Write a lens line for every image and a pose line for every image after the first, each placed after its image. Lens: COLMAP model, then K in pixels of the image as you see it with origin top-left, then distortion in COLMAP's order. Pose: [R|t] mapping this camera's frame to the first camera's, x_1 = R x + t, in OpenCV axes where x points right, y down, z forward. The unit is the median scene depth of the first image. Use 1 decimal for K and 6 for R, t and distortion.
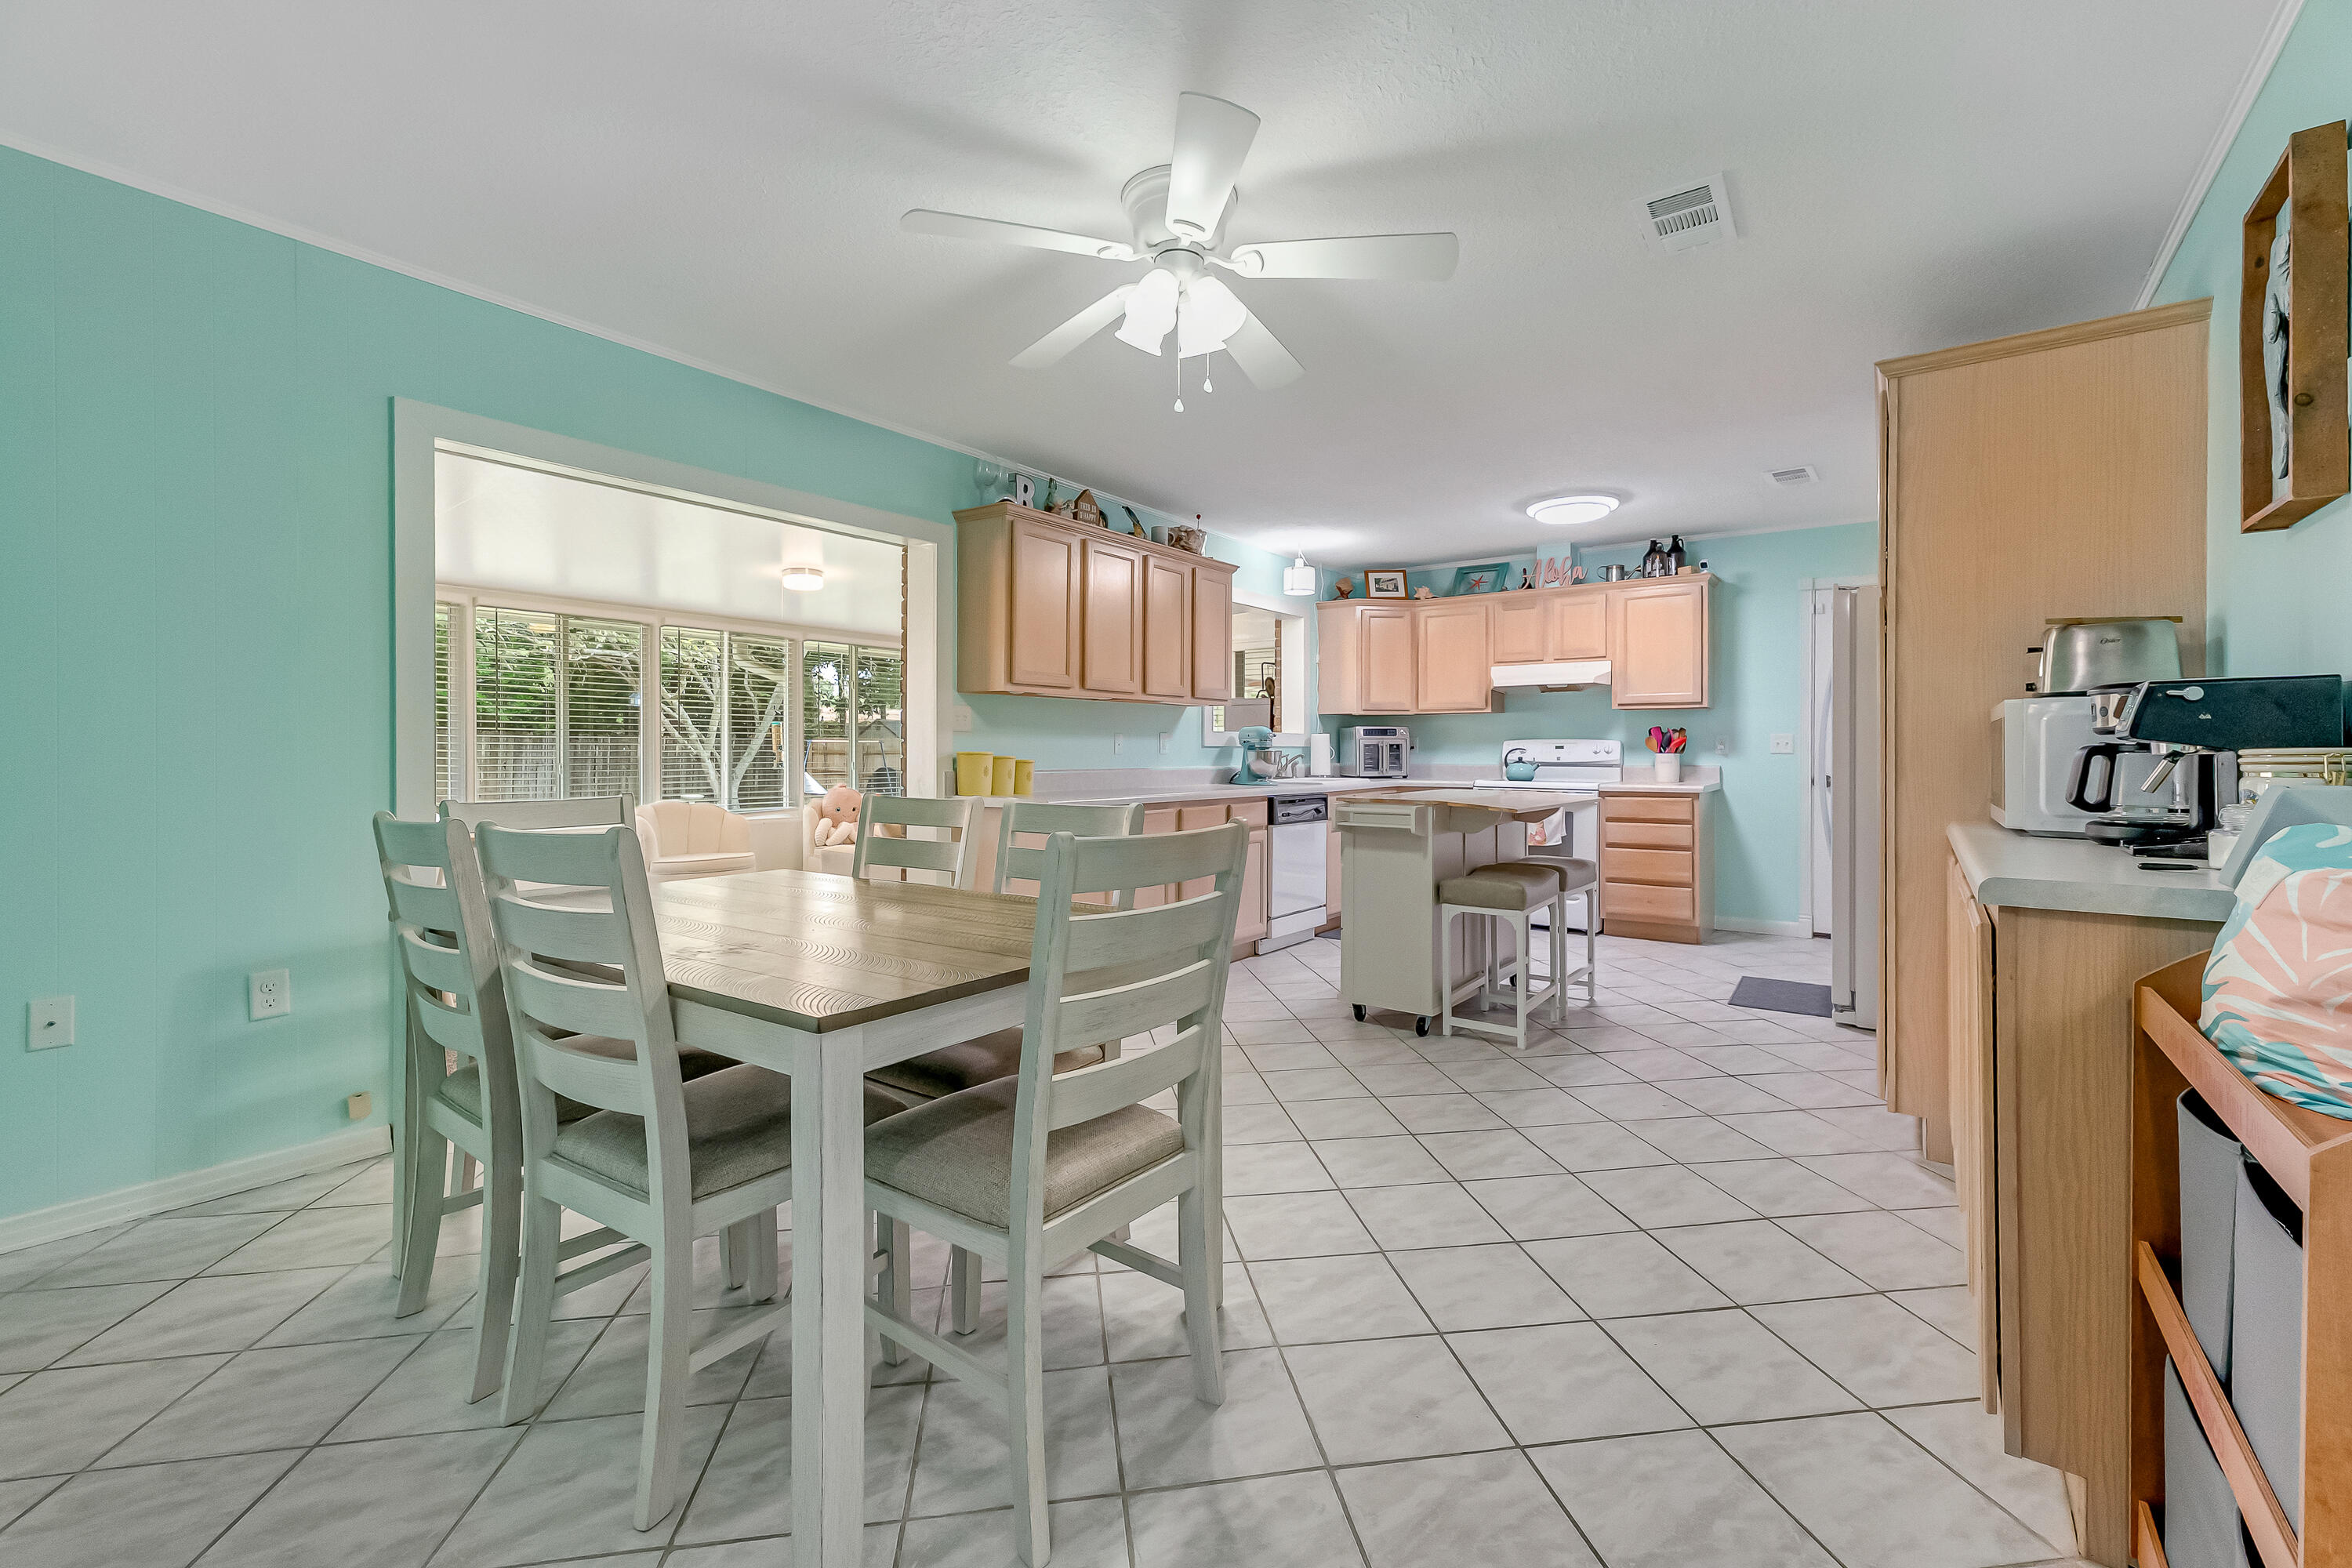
lens RADIAL K [[994.5, 0, 1184.0], [0, 994.5, 755.7], [0, 0, 1]] dist [0.006701, 0.000297]
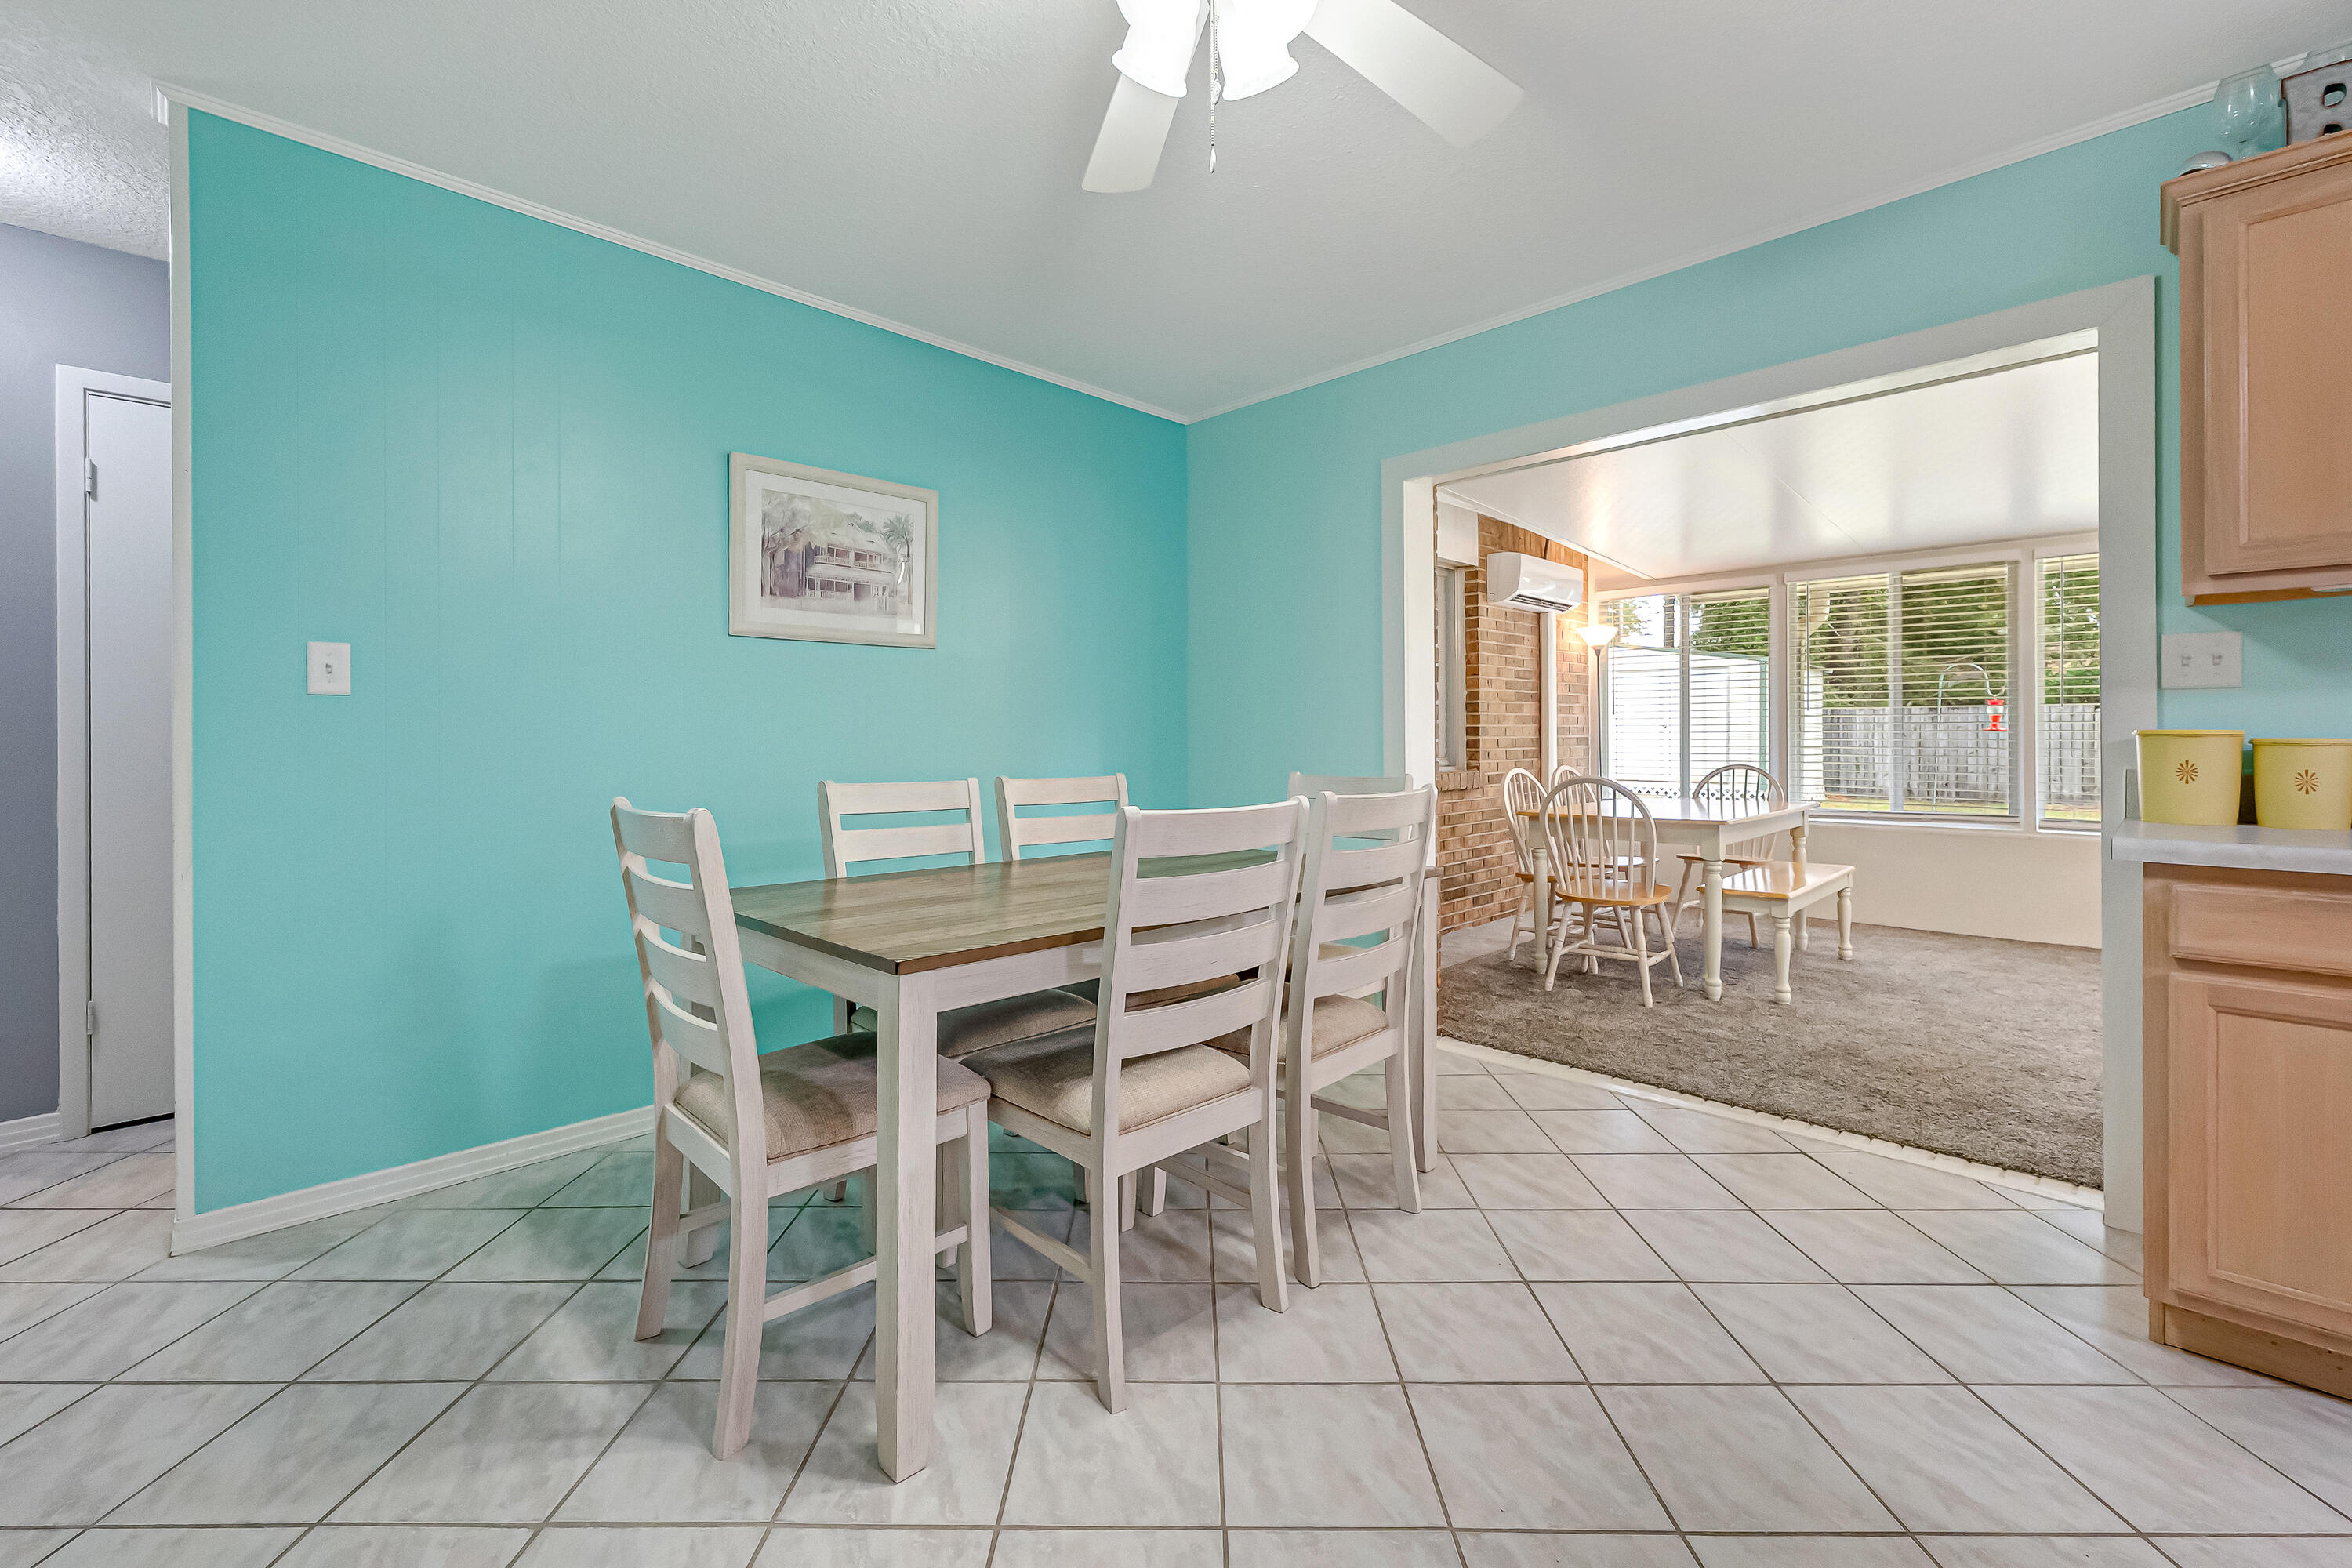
lens RADIAL K [[994.5, 0, 1186.9], [0, 994.5, 739.6], [0, 0, 1]] dist [0.006701, 0.000297]
pose [[-0.152709, 0.001313, -0.988270, 0.244393], [-0.000073, 0.999999, 0.001340, 0.000175], [0.988271, 0.000276, -0.152709, 0.440459]]
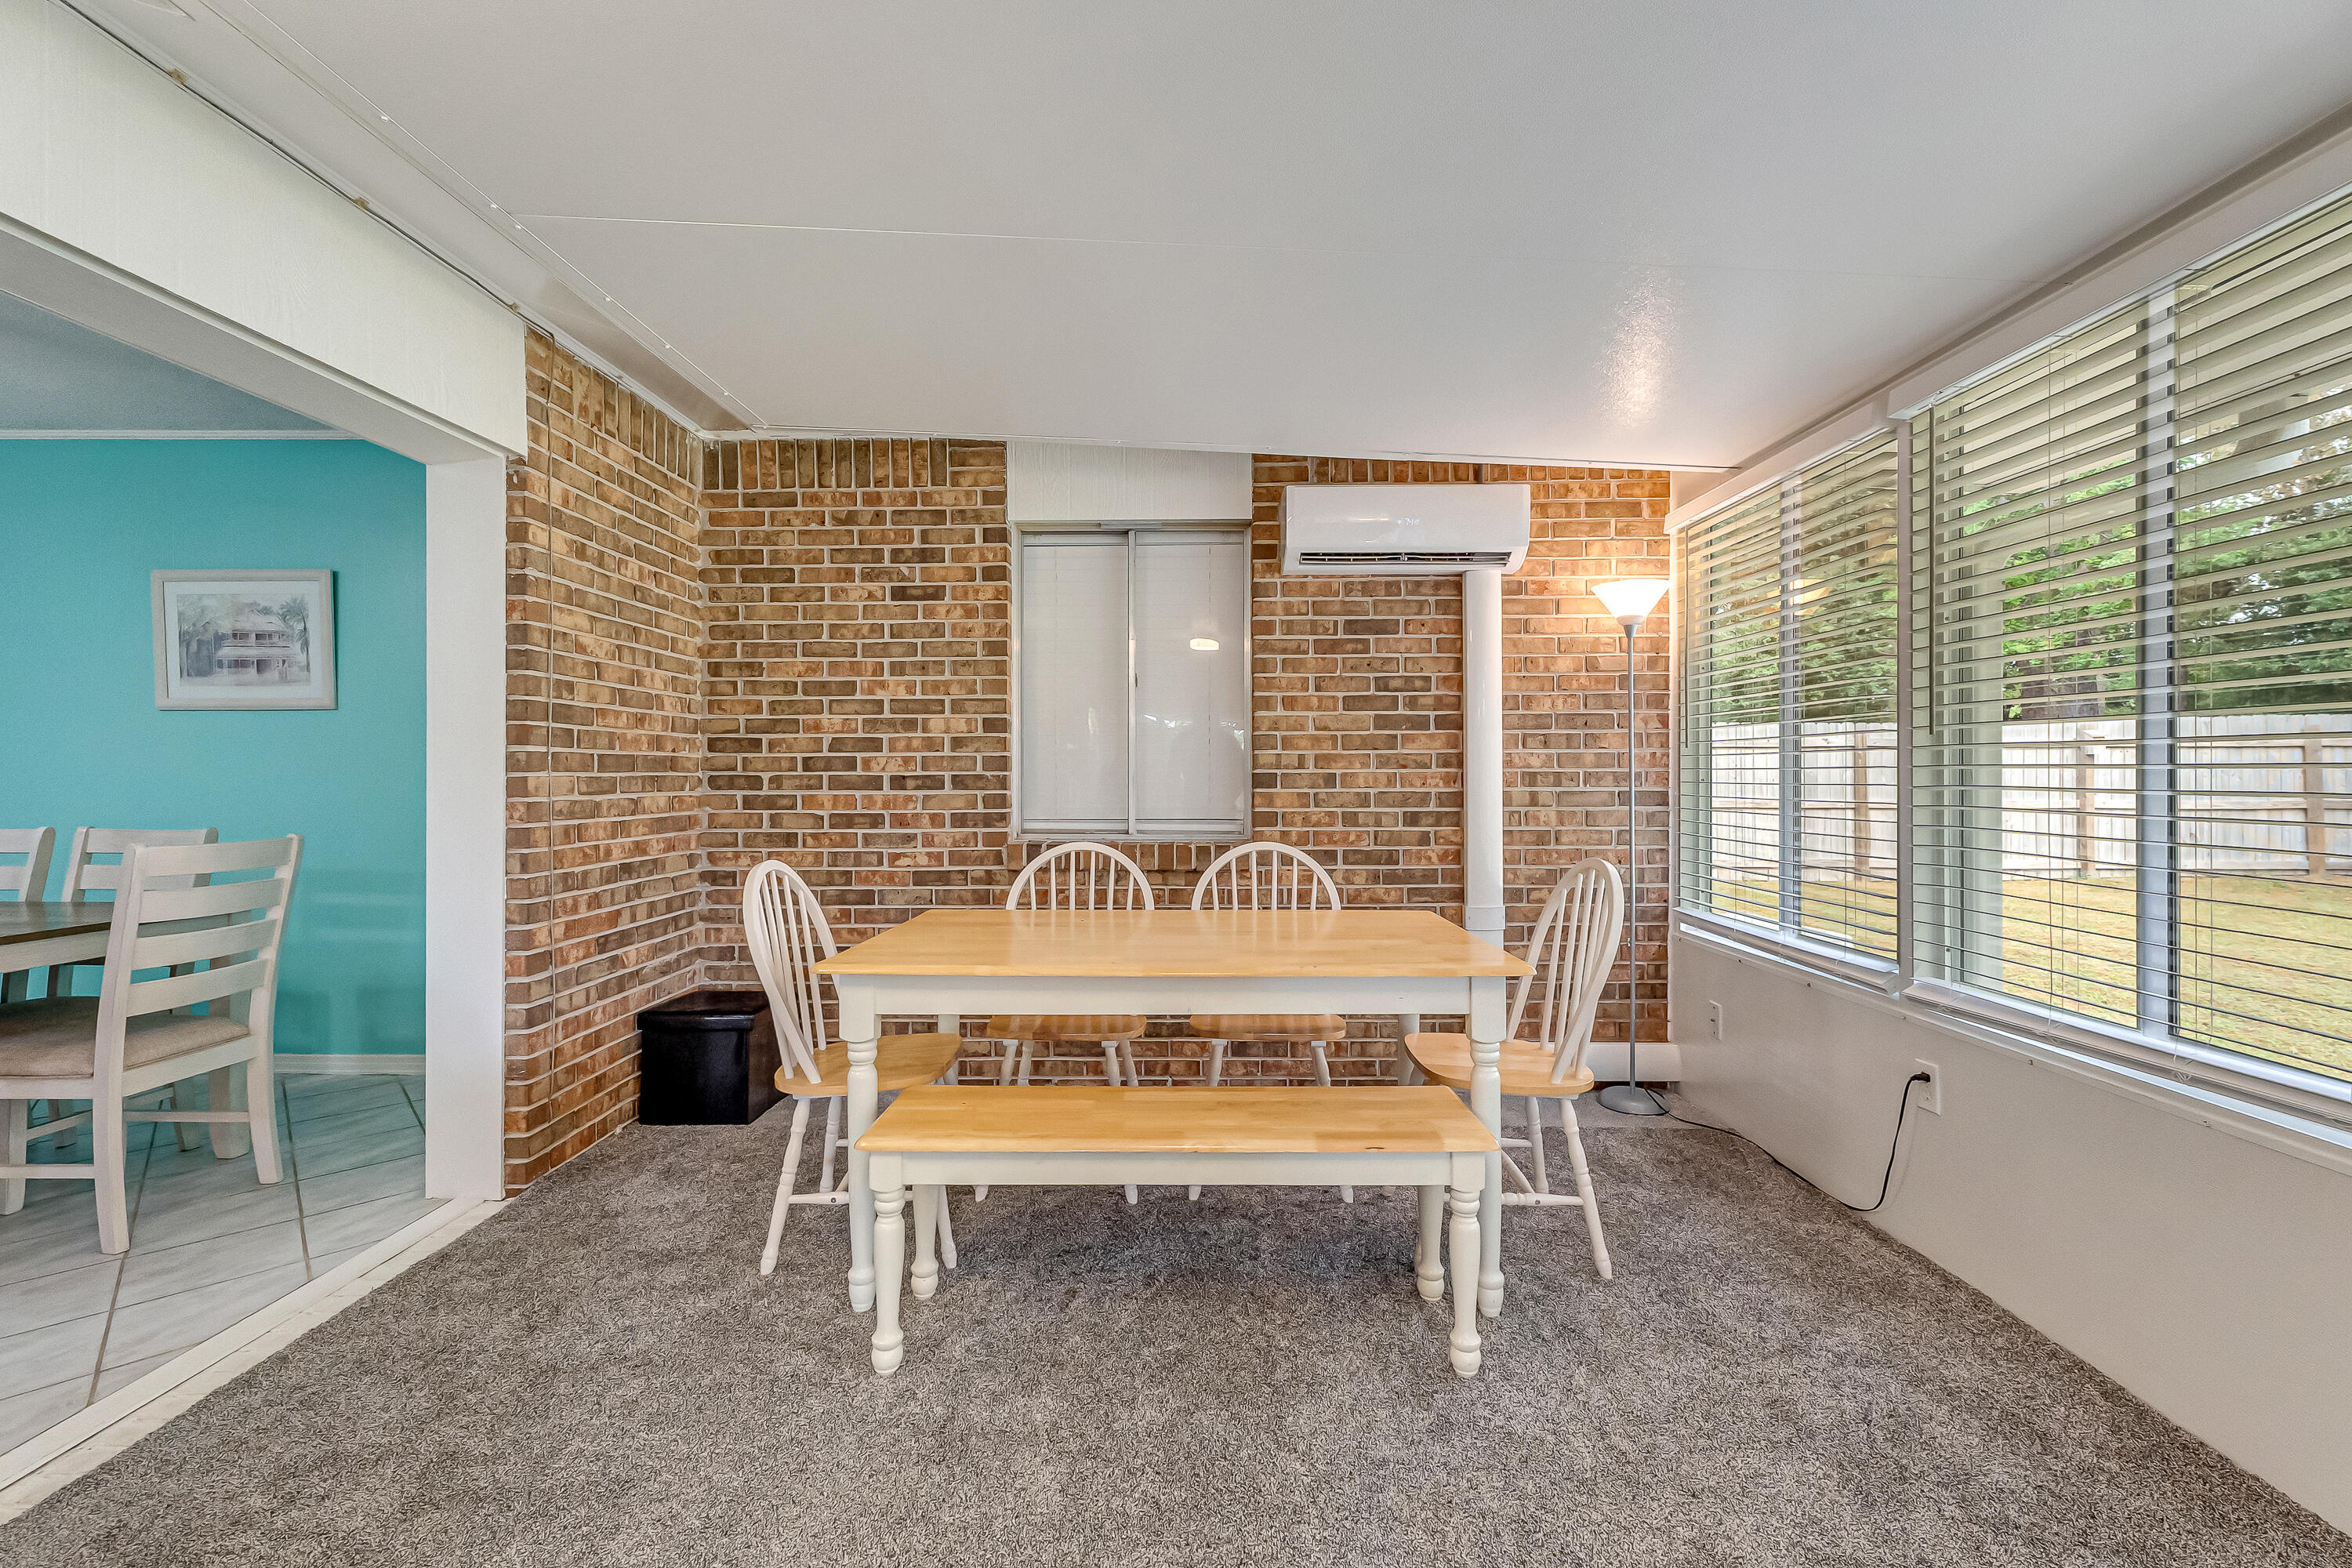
lens RADIAL K [[994.5, 0, 1177.2], [0, 994.5, 770.0], [0, 0, 1]] dist [0.006701, 0.000297]
pose [[-0.824452, -0.003595, -0.565921, -0.377089], [-0.003305, 0.999993, -0.001538, -0.013026], [0.565923, 0.000603, -0.824458, 1.042803]]
